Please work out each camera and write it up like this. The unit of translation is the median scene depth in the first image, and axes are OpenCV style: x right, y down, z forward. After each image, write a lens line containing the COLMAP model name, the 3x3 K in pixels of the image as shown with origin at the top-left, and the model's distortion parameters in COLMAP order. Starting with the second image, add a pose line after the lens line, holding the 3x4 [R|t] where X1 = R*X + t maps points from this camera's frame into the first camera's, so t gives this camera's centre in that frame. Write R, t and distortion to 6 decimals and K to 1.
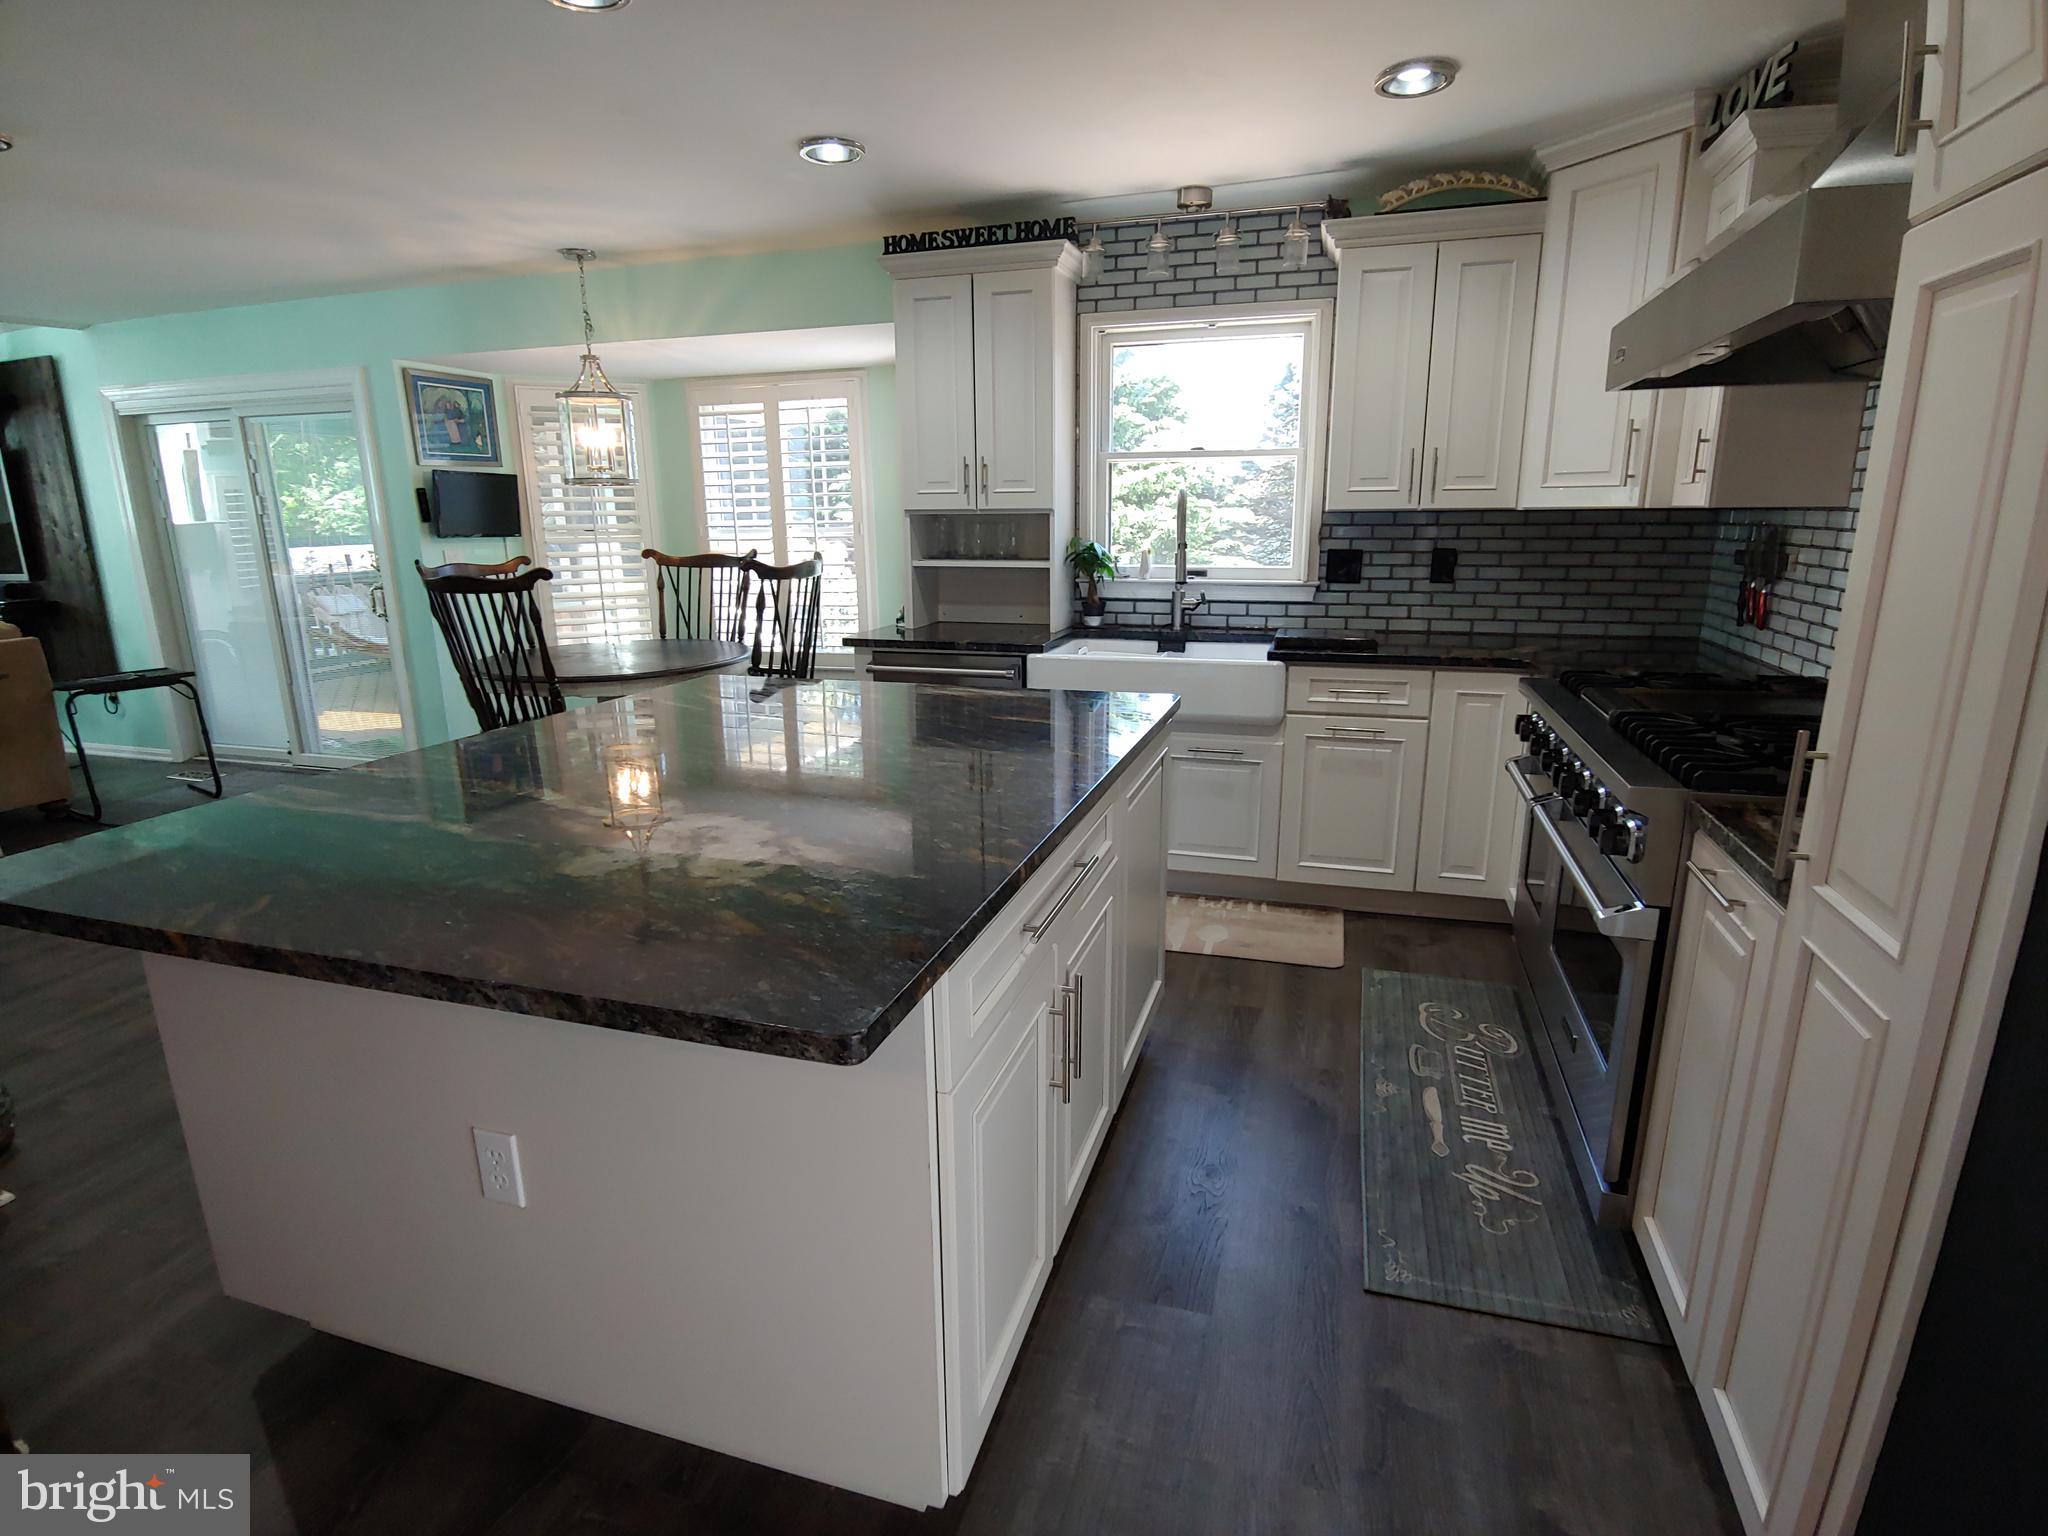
lens RADIAL K [[1030.8, 0, 1032.7], [0, 1030.8, 771.1], [0, 0, 1]] dist [-0.014583, 0.000364]
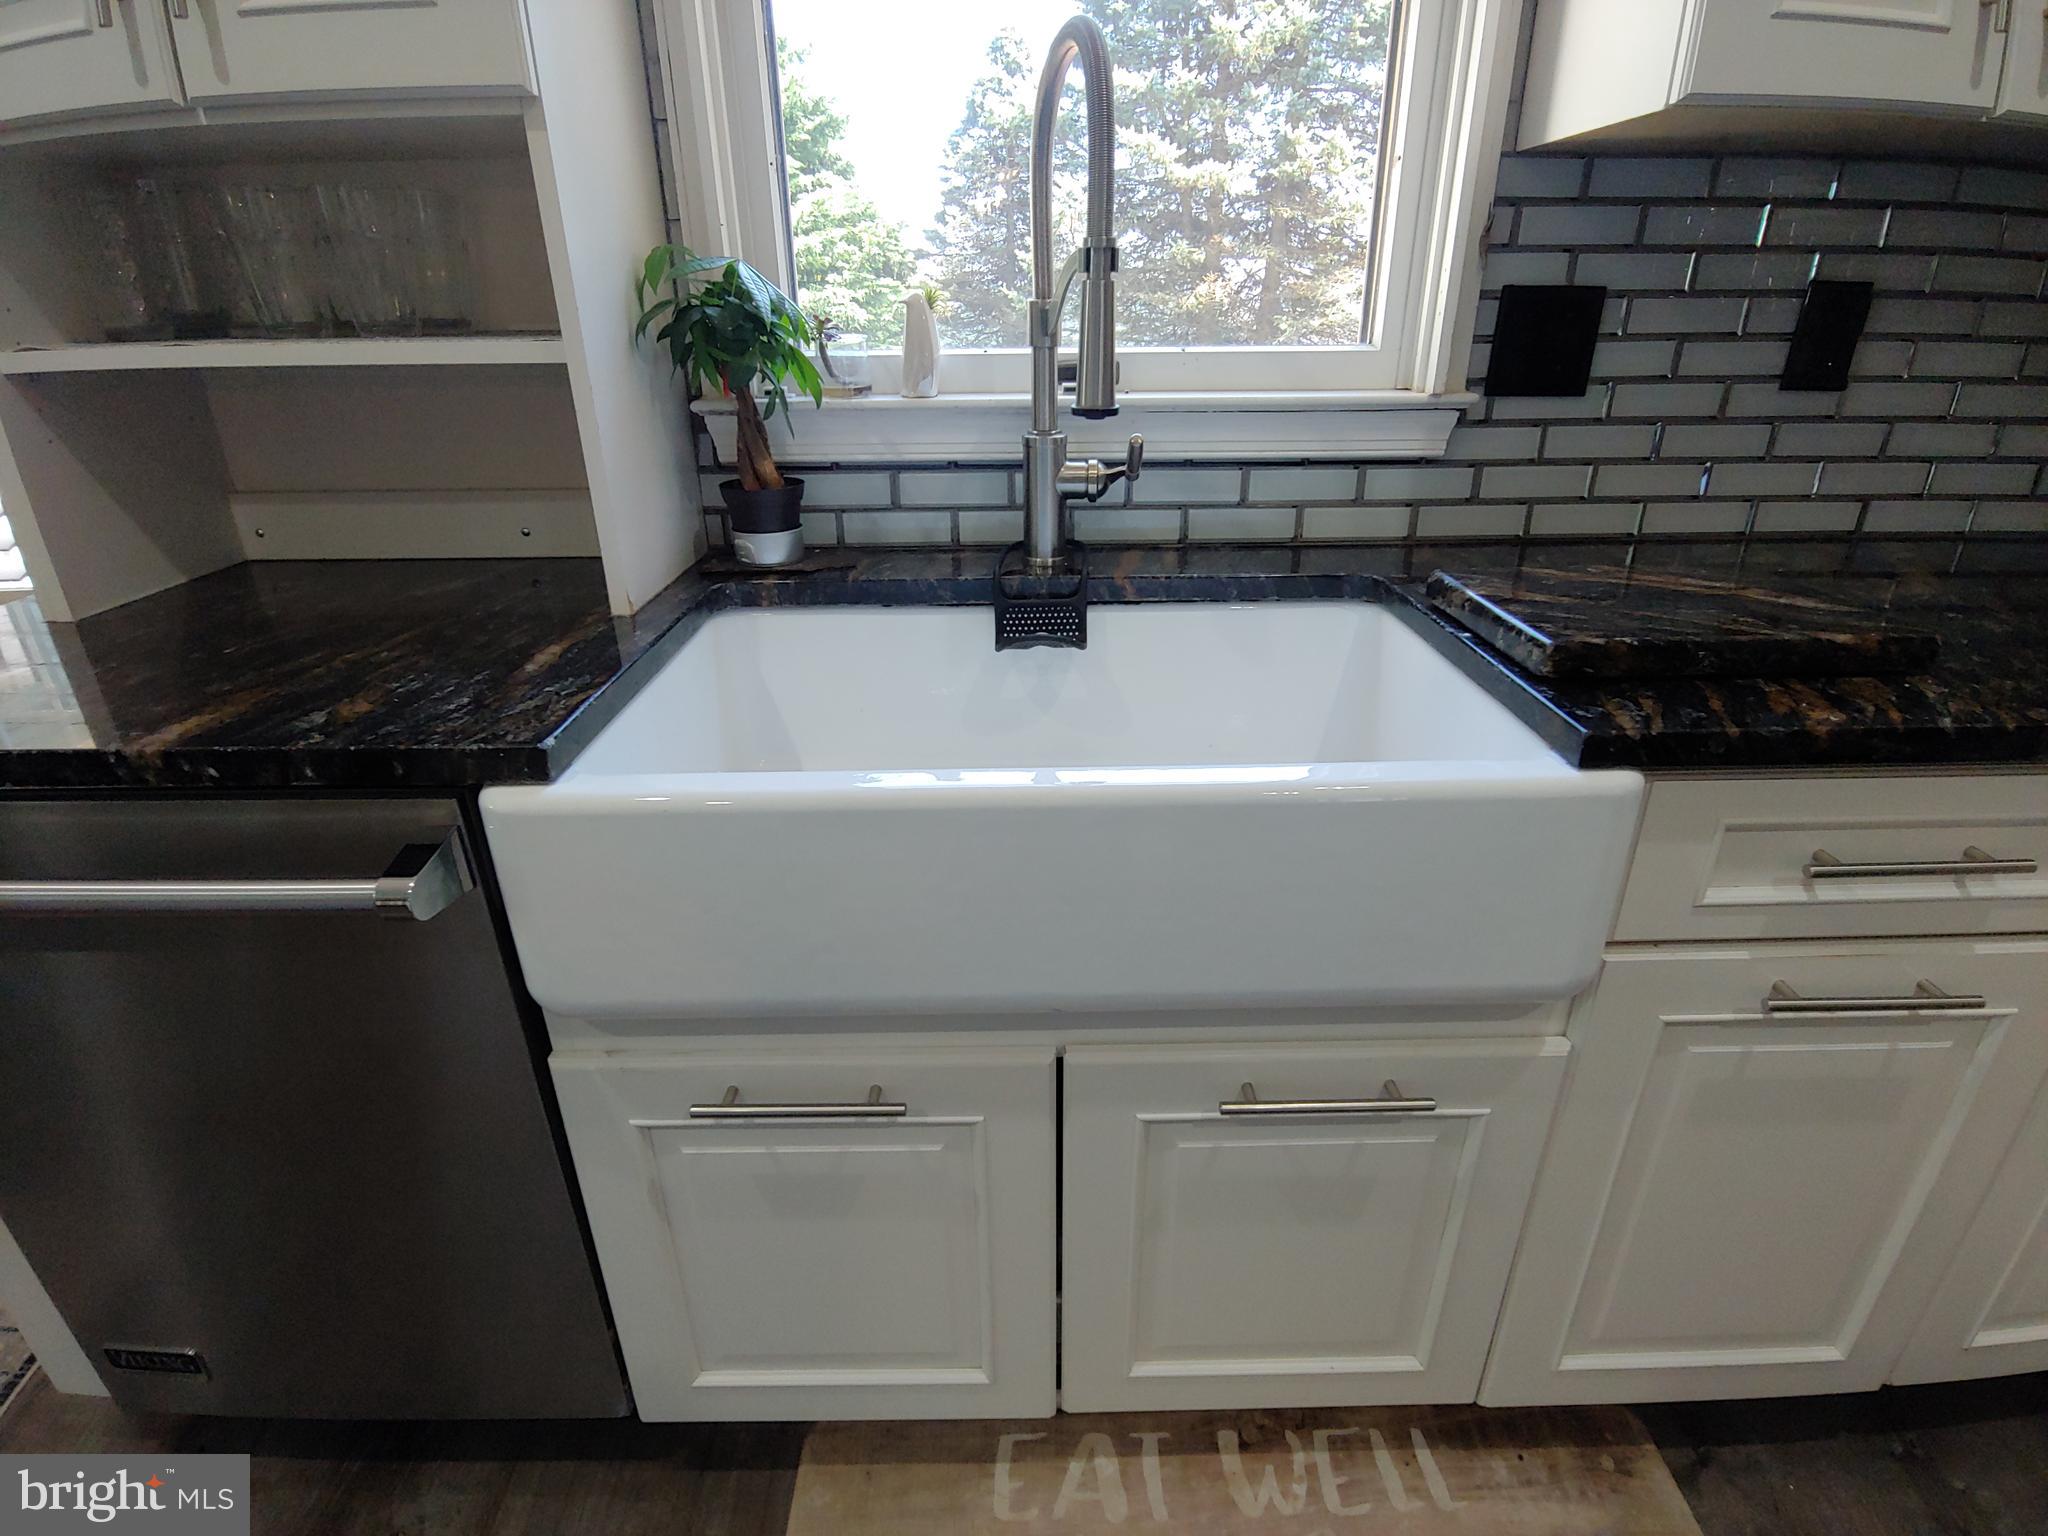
lens RADIAL K [[1030.8, 0, 1032.7], [0, 1030.8, 771.1], [0, 0, 1]] dist [-0.014583, 0.000364]
pose [[0.953669, -0.125936, 0.273231, 0.043735], [0.075501, 0.979292, 0.187846, -0.137222], [-0.291229, -0.158514, 0.943429, 0.709118]]
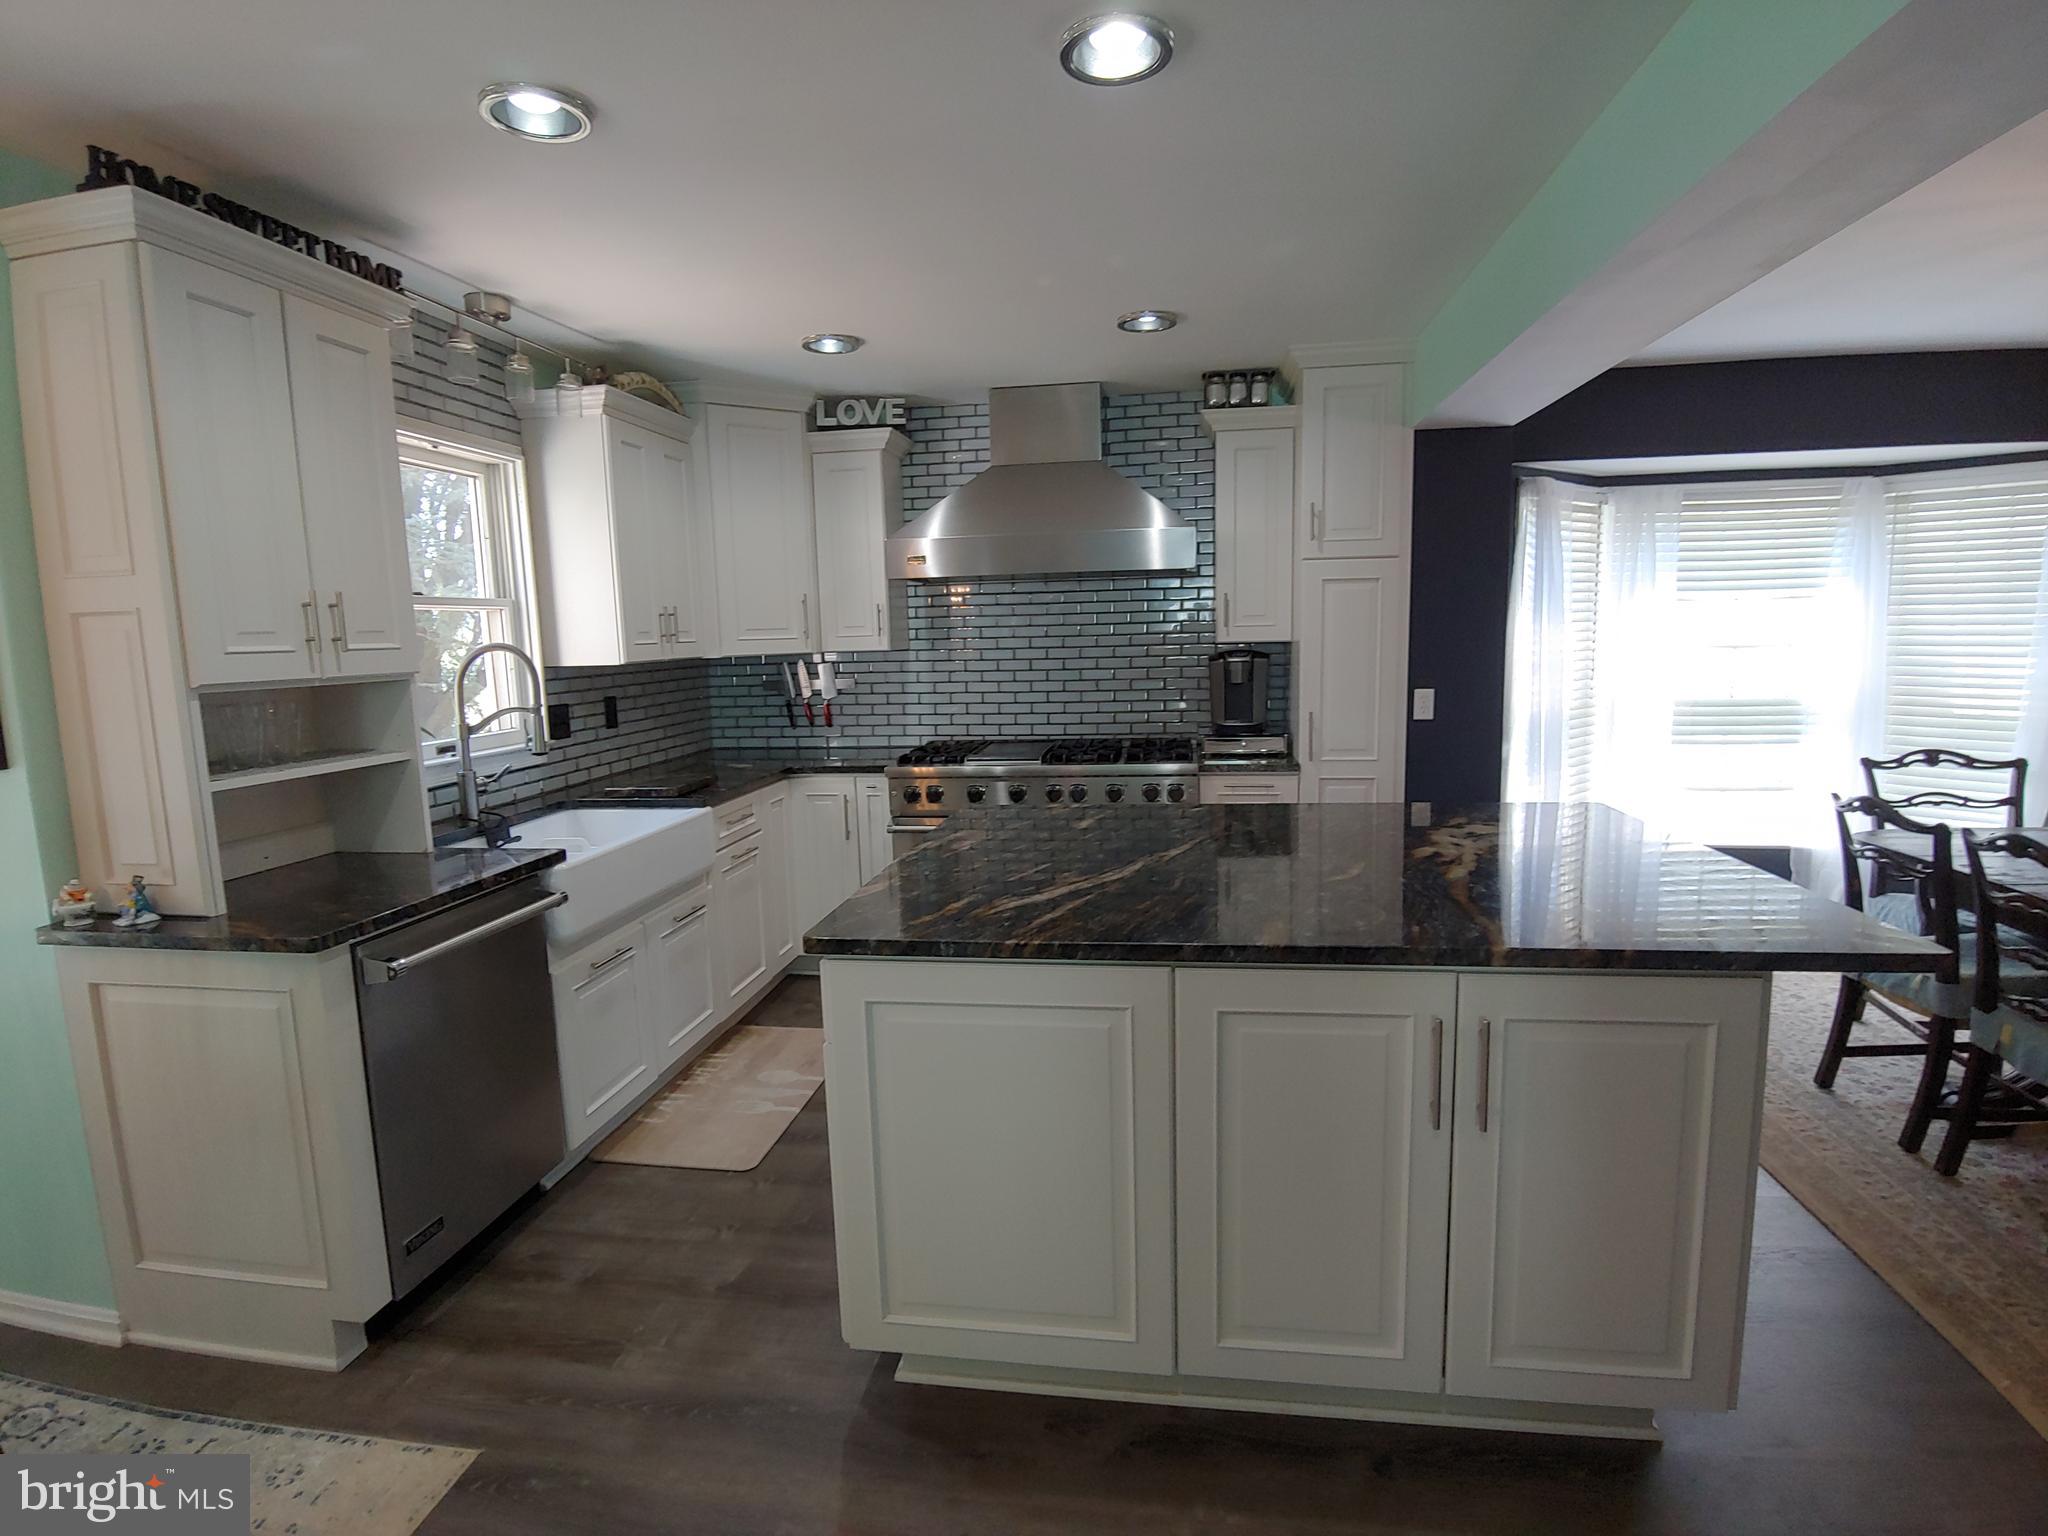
lens RADIAL K [[1030.8, 0, 1032.7], [0, 1030.8, 771.1], [0, 0, 1]] dist [-0.014583, 0.000364]
pose [[-0.141462, -0.121778, 0.982425, -0.689723], [0.271993, 0.949430, 0.156853, -0.182161], [-0.951845, 0.289401, -0.101185, 0.678240]]
